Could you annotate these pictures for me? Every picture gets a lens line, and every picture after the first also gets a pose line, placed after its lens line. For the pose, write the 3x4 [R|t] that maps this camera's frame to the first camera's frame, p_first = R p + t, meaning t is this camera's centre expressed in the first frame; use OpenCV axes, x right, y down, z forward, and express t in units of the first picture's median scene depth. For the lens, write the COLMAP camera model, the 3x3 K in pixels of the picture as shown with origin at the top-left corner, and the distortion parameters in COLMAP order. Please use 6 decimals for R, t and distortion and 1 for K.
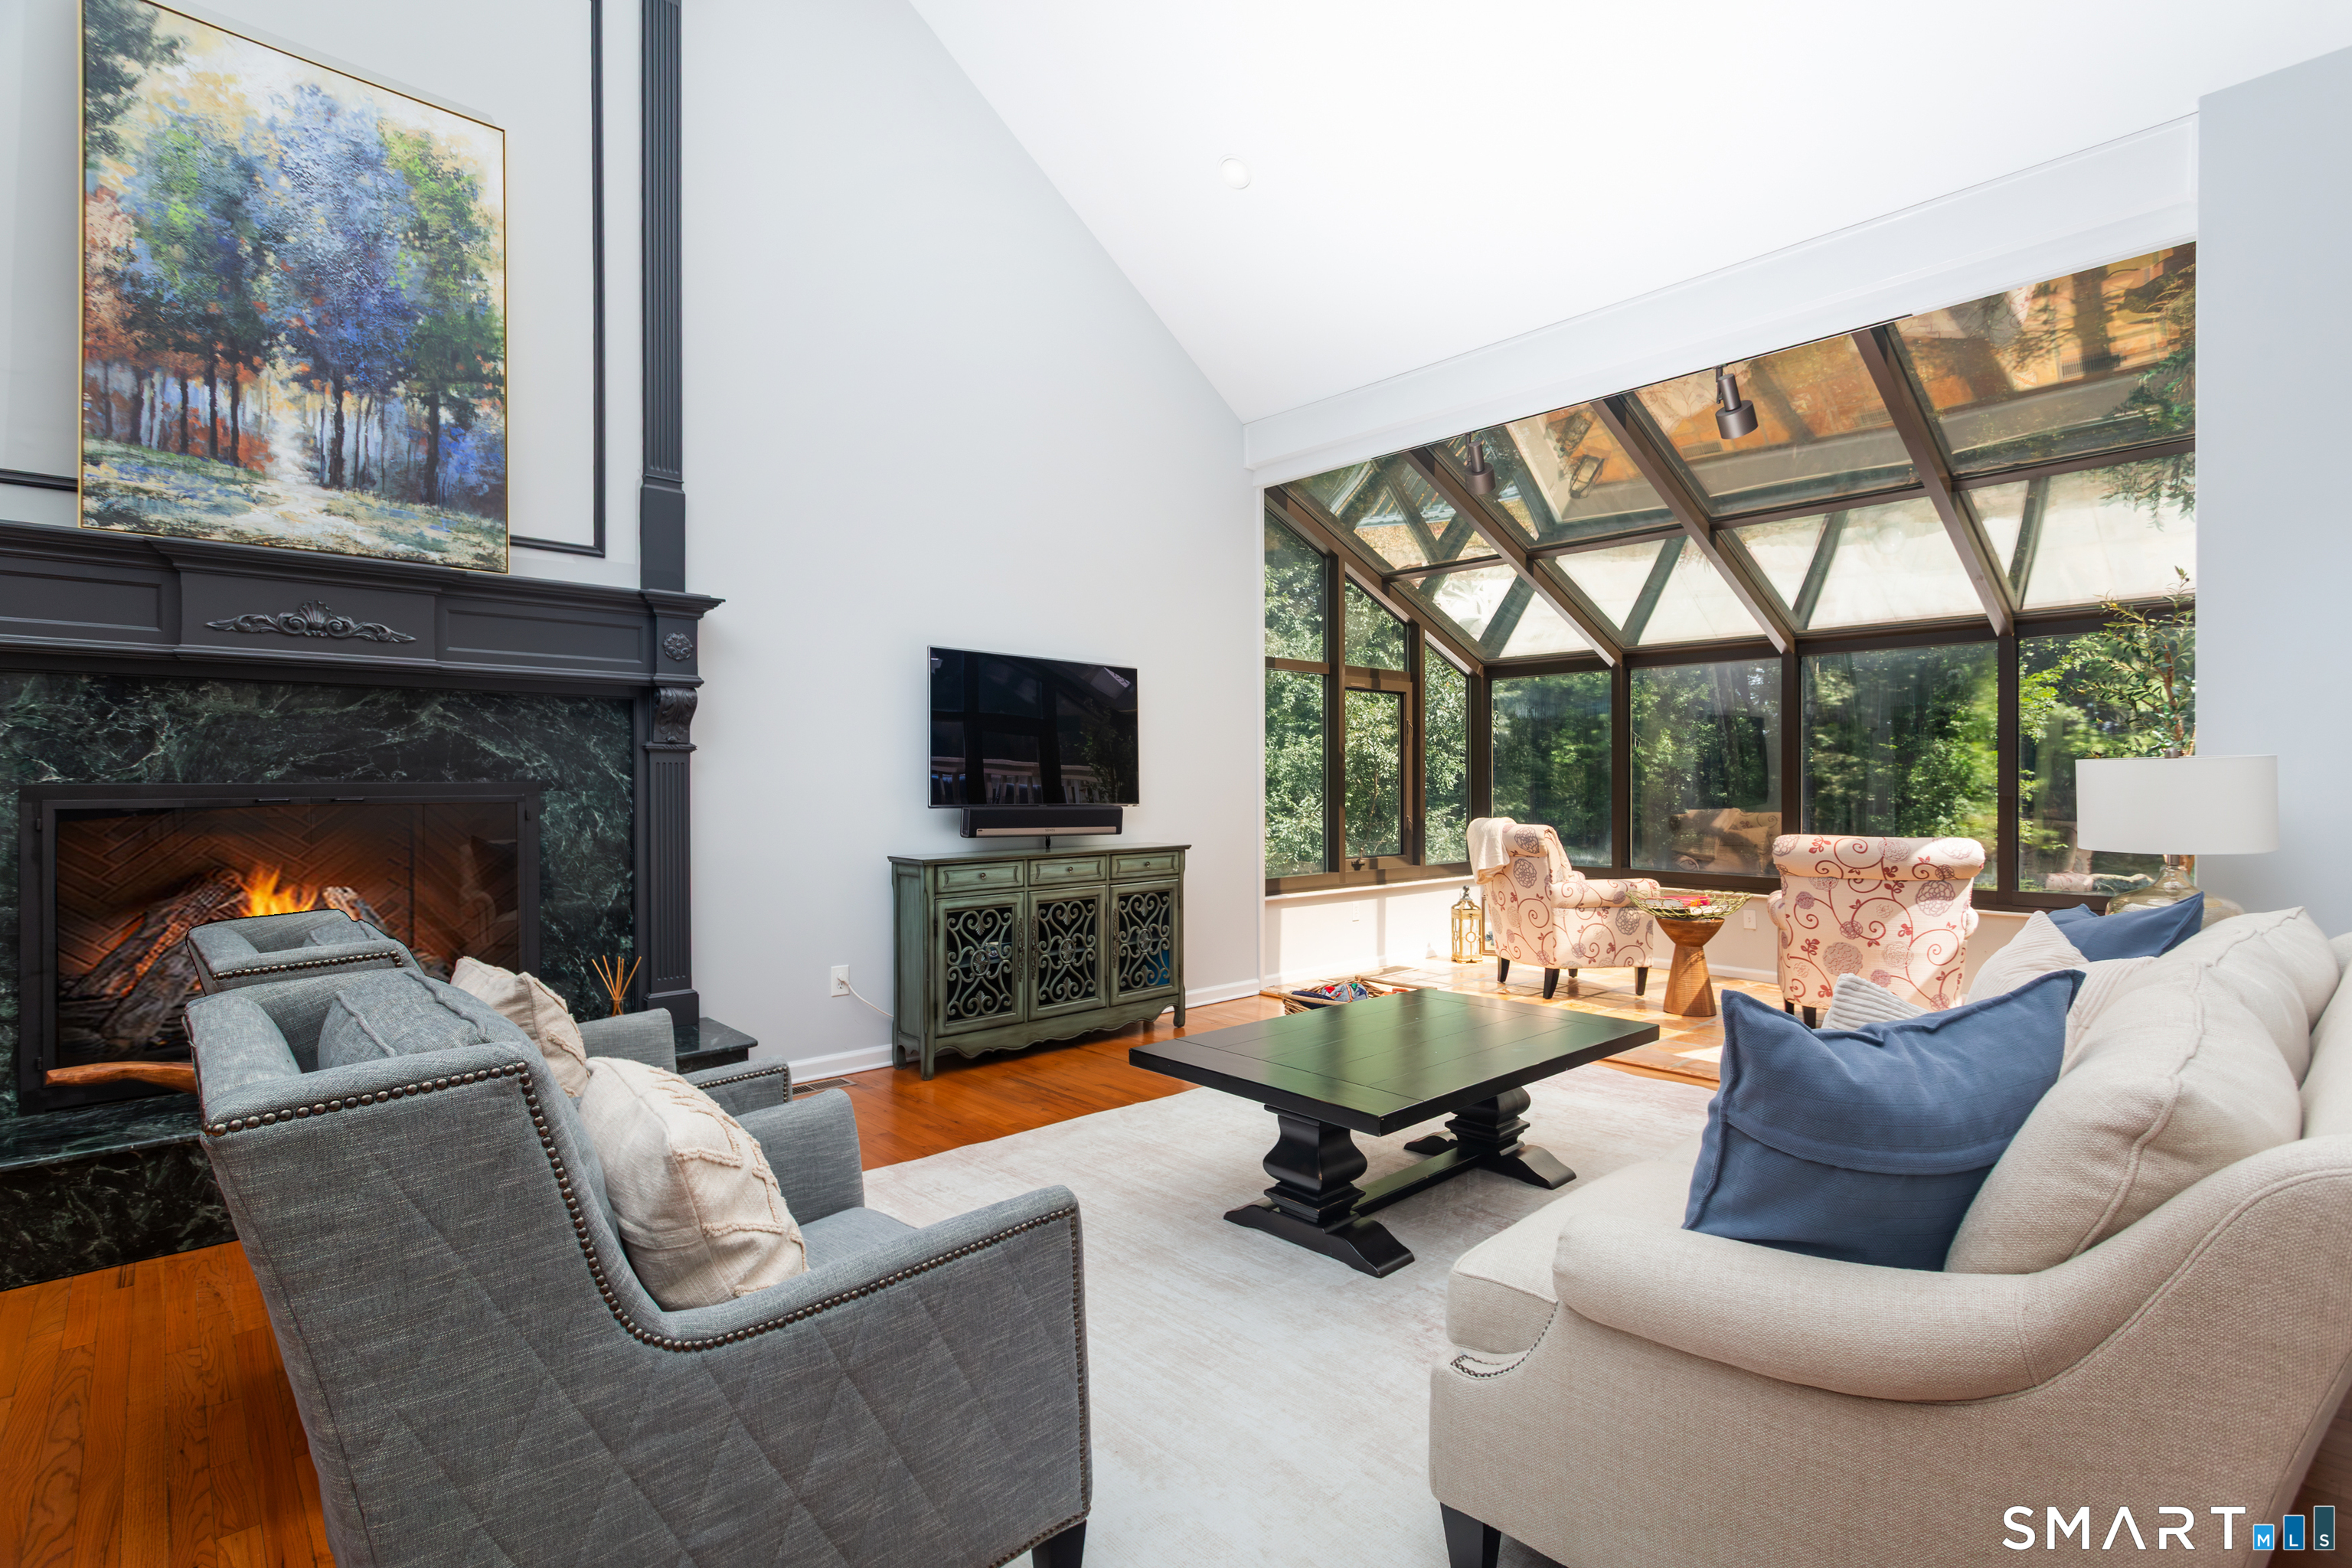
lens RADIAL K [[1104.2, 0, 1176.4], [0, 1104.2, 783.1], [0, 0, 1]] dist [0.000784, 0.001485]
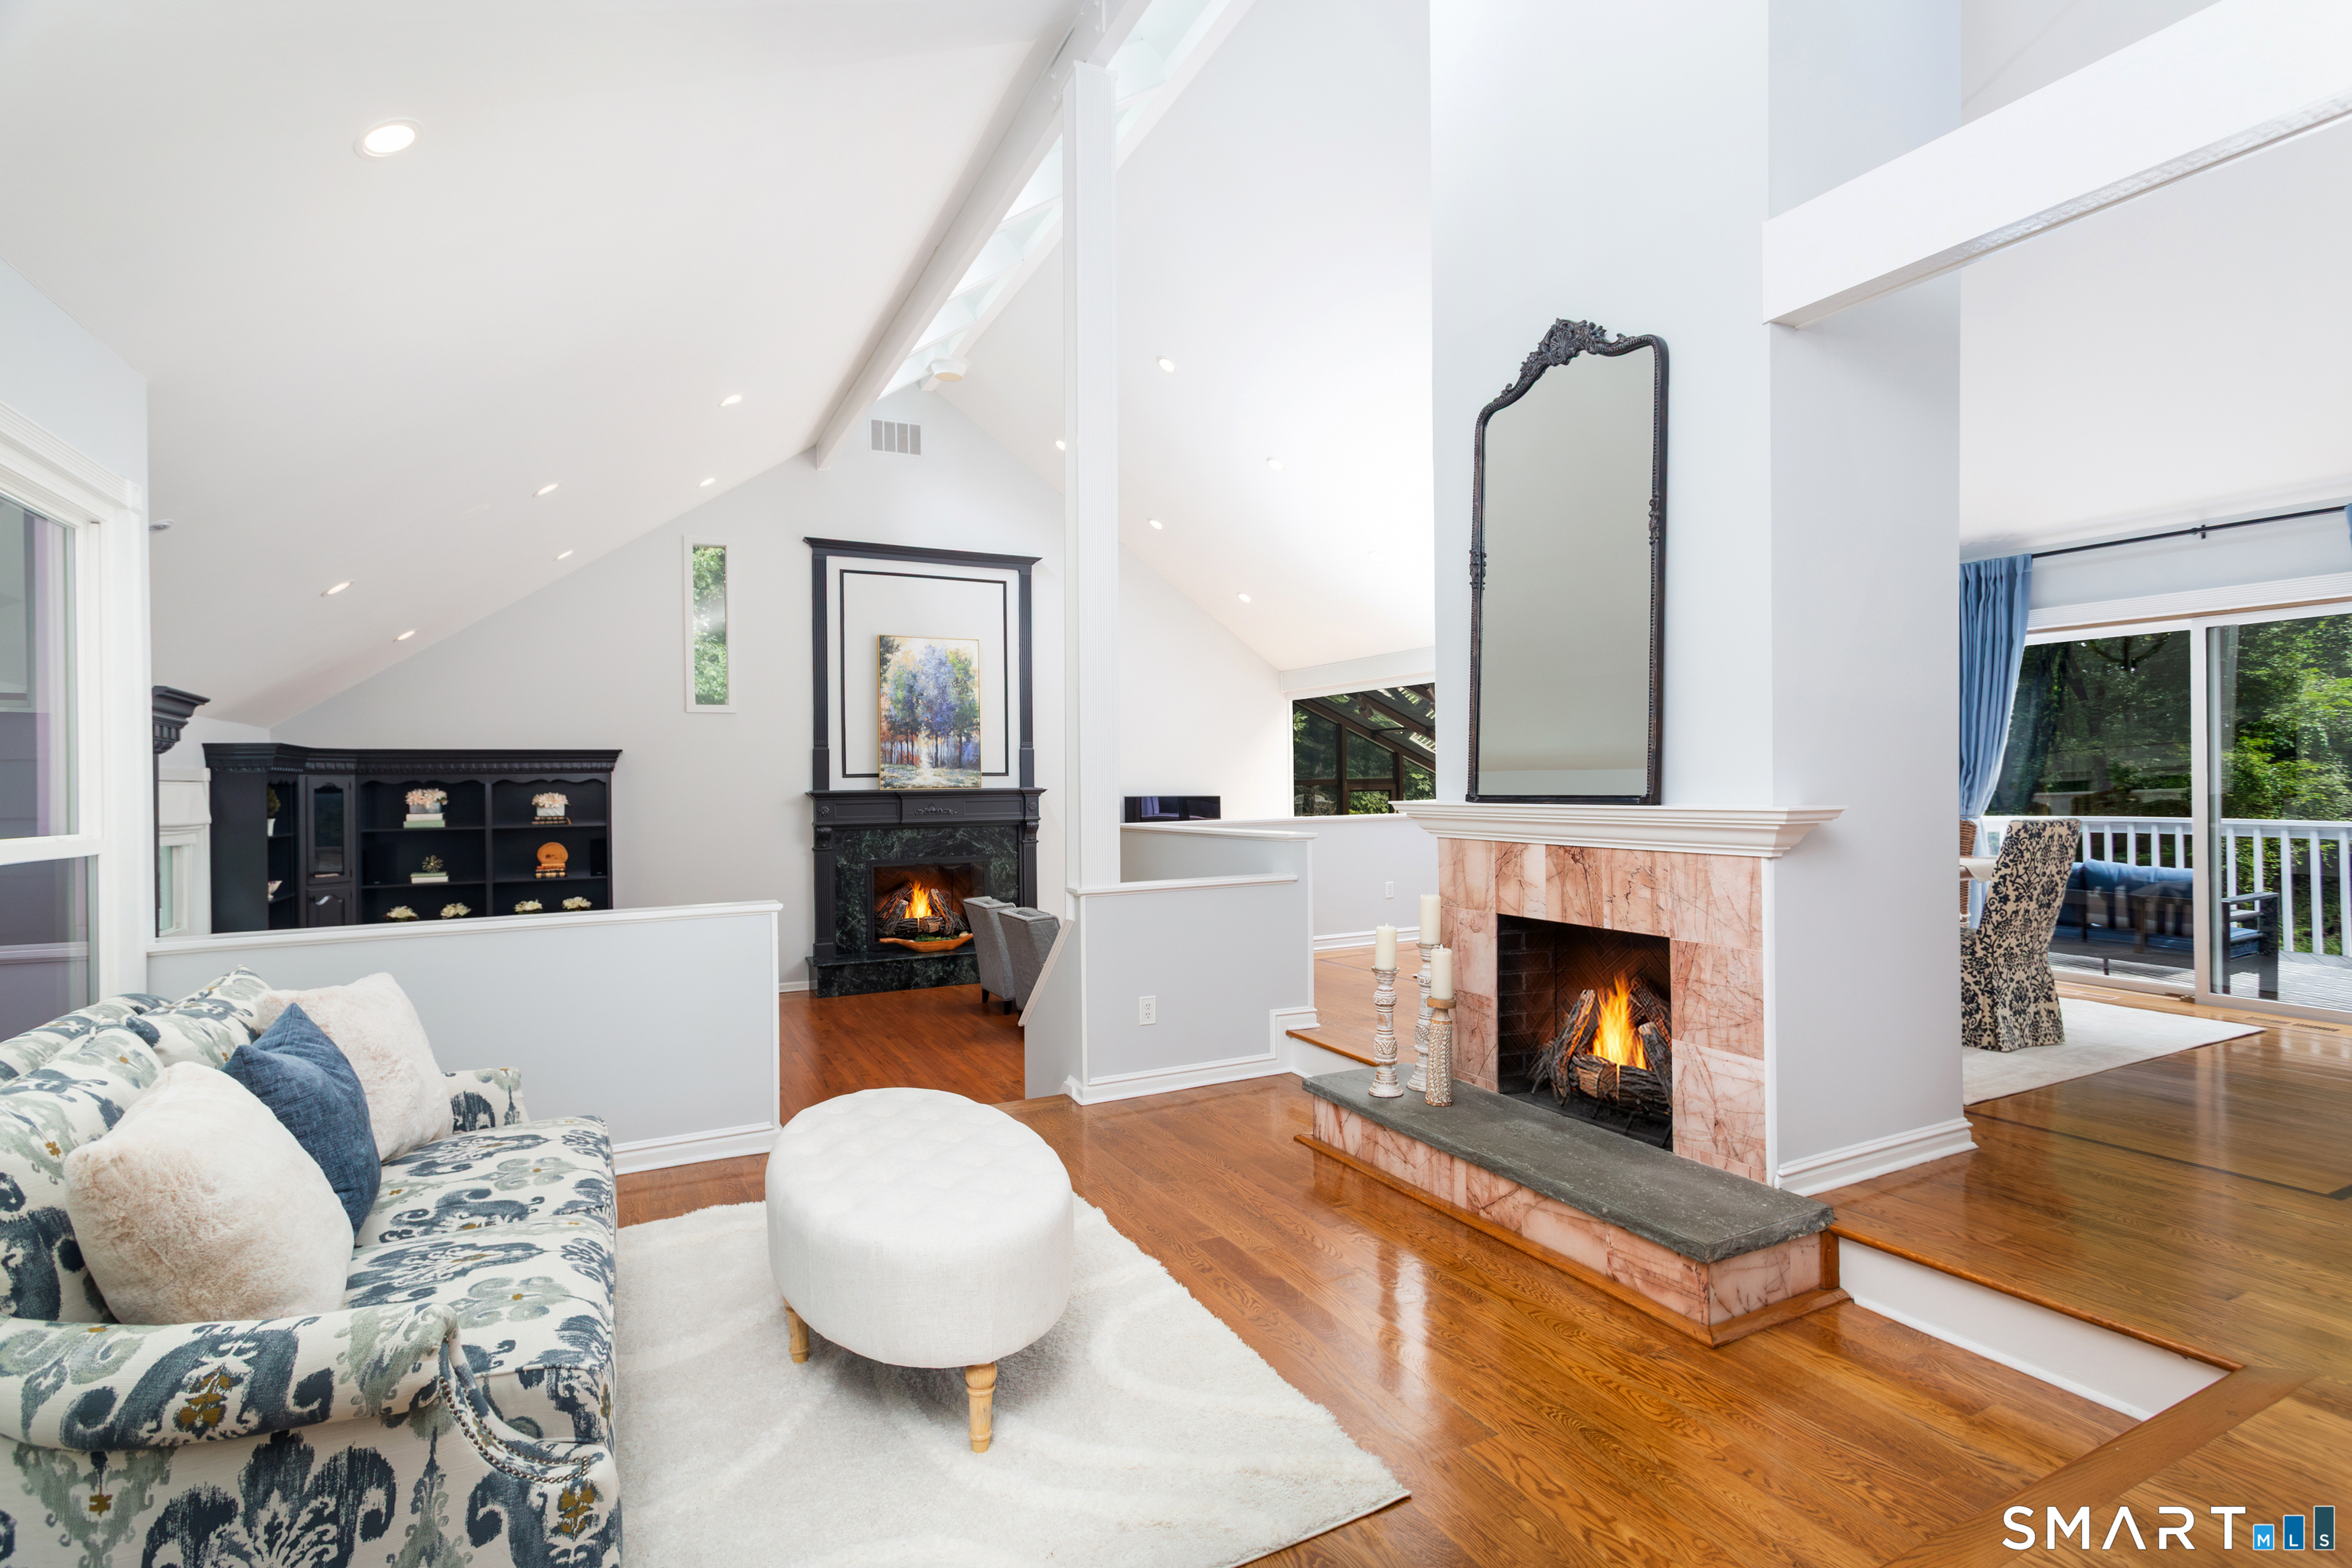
lens RADIAL K [[1104.2, 0, 1184.5], [0, 1104.2, 784.7], [0, 0, 1]] dist [0.000784, 0.001485]
pose [[0.962313, -0.002874, -0.271930, 0.784131], [0.005313, 0.999952, 0.008231, -0.225646], [0.271893, -0.009366, 0.962282, -1.827606]]
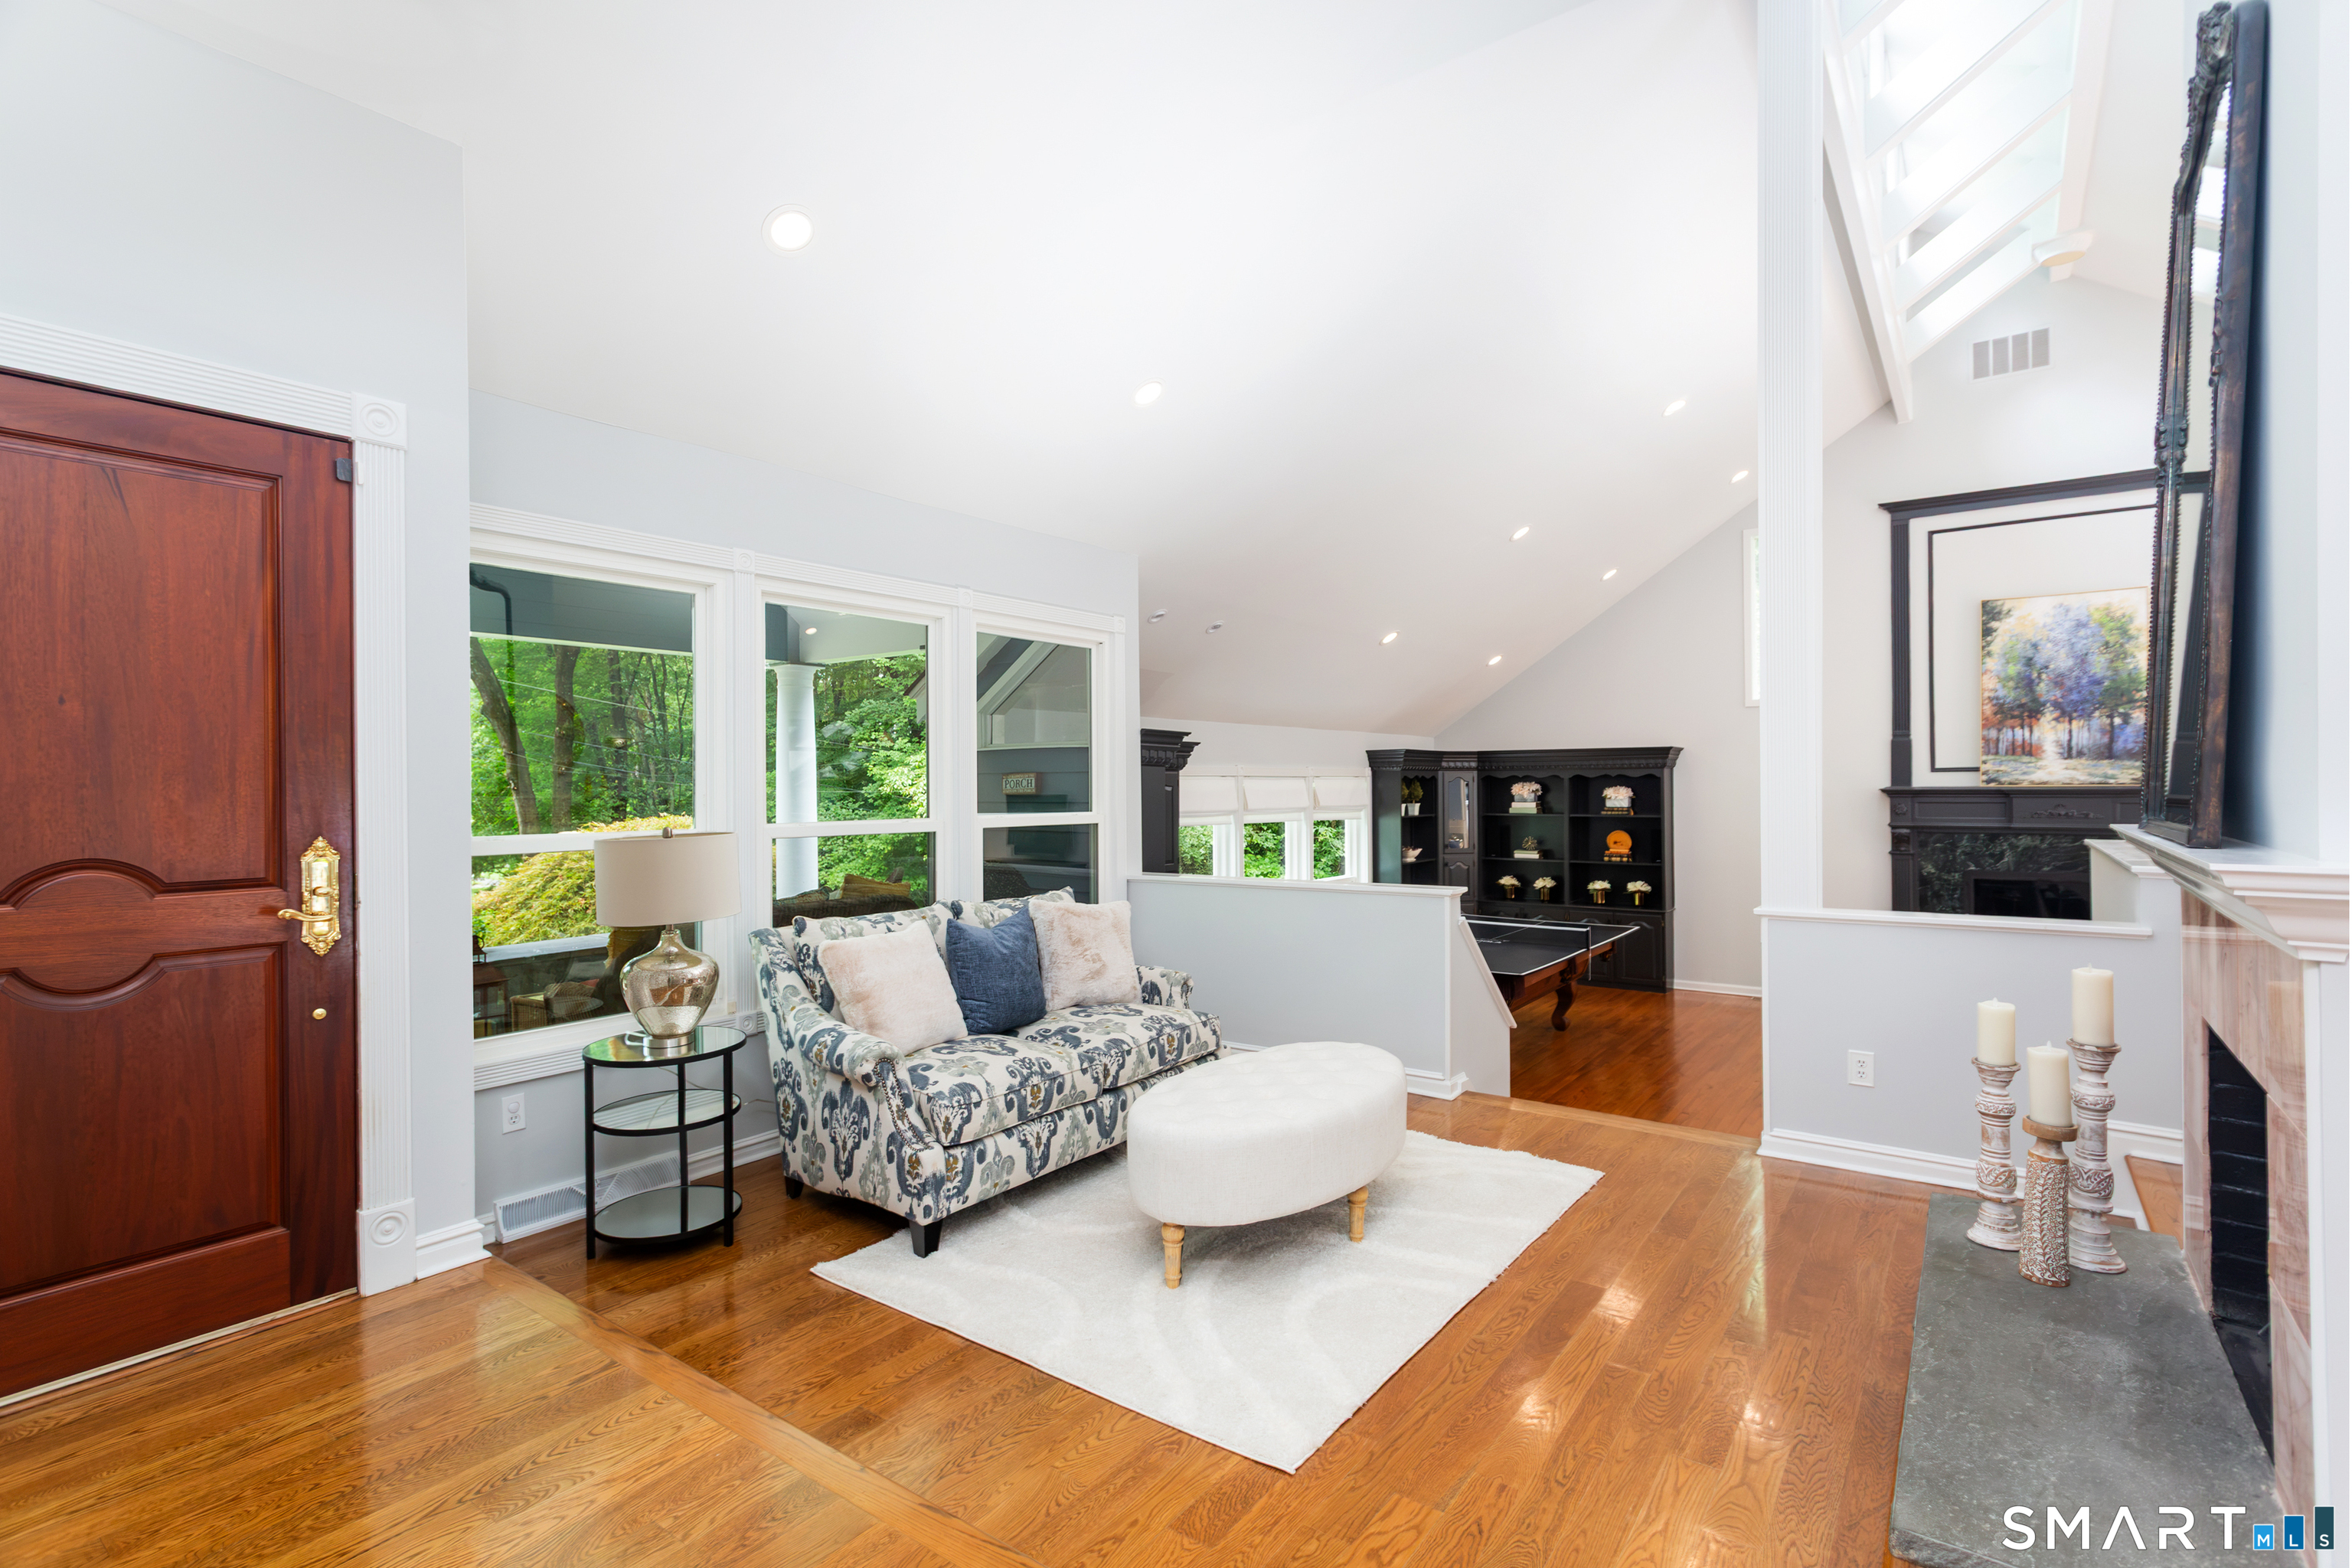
lens RADIAL K [[1104.2, 0, 1156.9], [0, 1104.2, 780.5], [0, 0, 1]] dist [0.000784, 0.001485]
pose [[0.181370, 0.004319, -0.983405, 1.293294], [0.009680, 0.999934, 0.006177, -0.238652], [0.983367, -0.010639, 0.181316, -1.451494]]
